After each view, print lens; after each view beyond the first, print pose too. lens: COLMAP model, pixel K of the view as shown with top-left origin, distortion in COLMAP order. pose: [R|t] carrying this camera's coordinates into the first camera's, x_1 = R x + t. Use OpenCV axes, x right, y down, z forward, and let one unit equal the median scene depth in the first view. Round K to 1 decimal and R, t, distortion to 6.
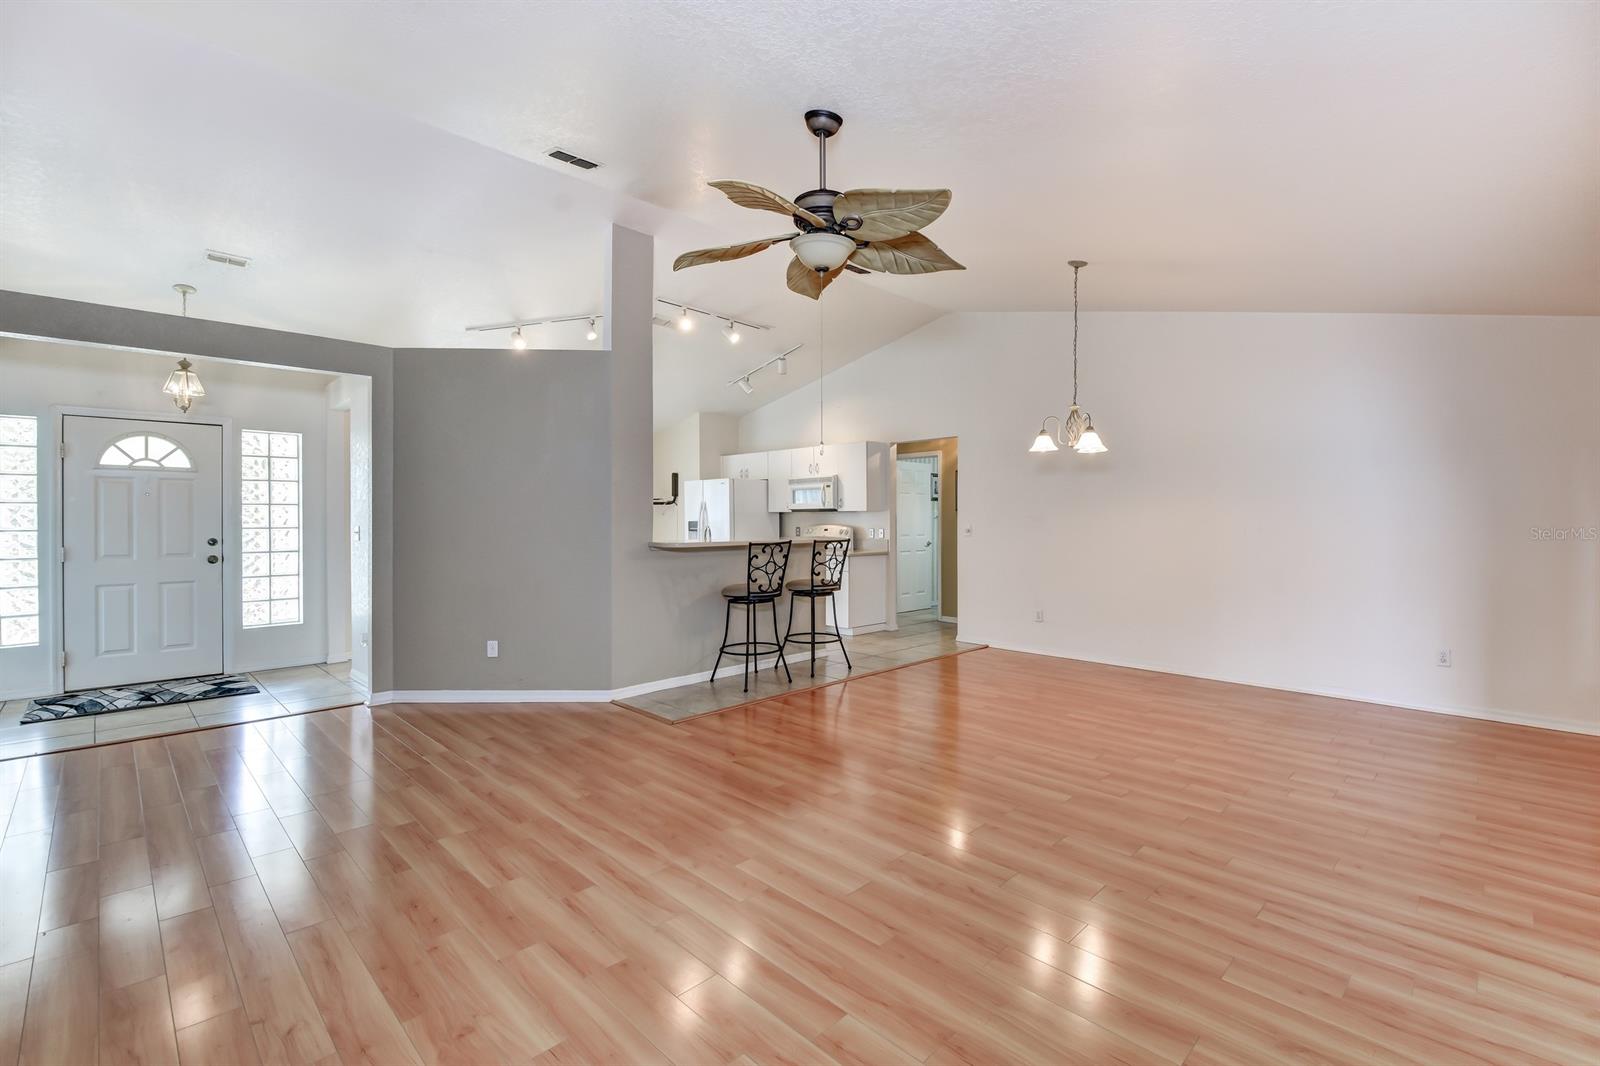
lens RADIAL K [[720.4, 0, 806.3], [0, 720.4, 522.5], [0, 0, 1]] dist [-0.001994, -0.004434]
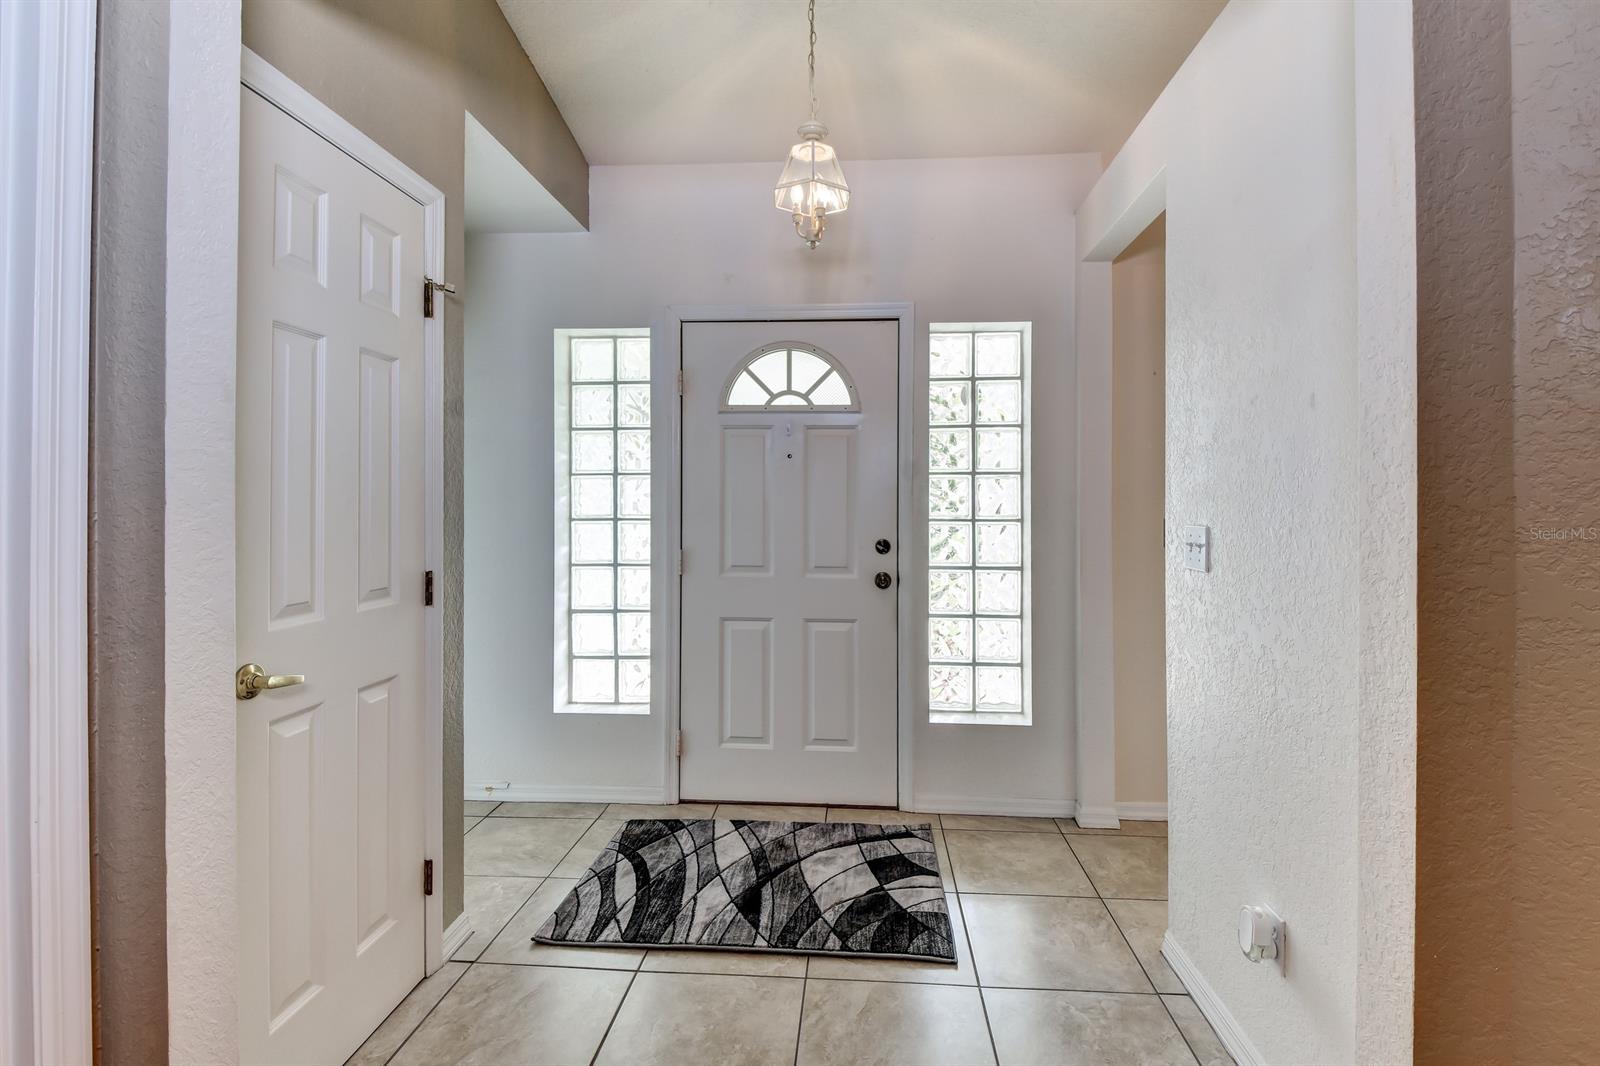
lens RADIAL K [[720.4, 0, 807.3], [0, 720.4, 490.3], [0, 0, 1]] dist [-0.001994, -0.004434]
pose [[0.662092, -0.006854, -0.749391, -0.472242], [-0.008523, 0.999825, -0.016675, -0.004102], [0.749374, 0.017428, 0.661918, 0.612985]]
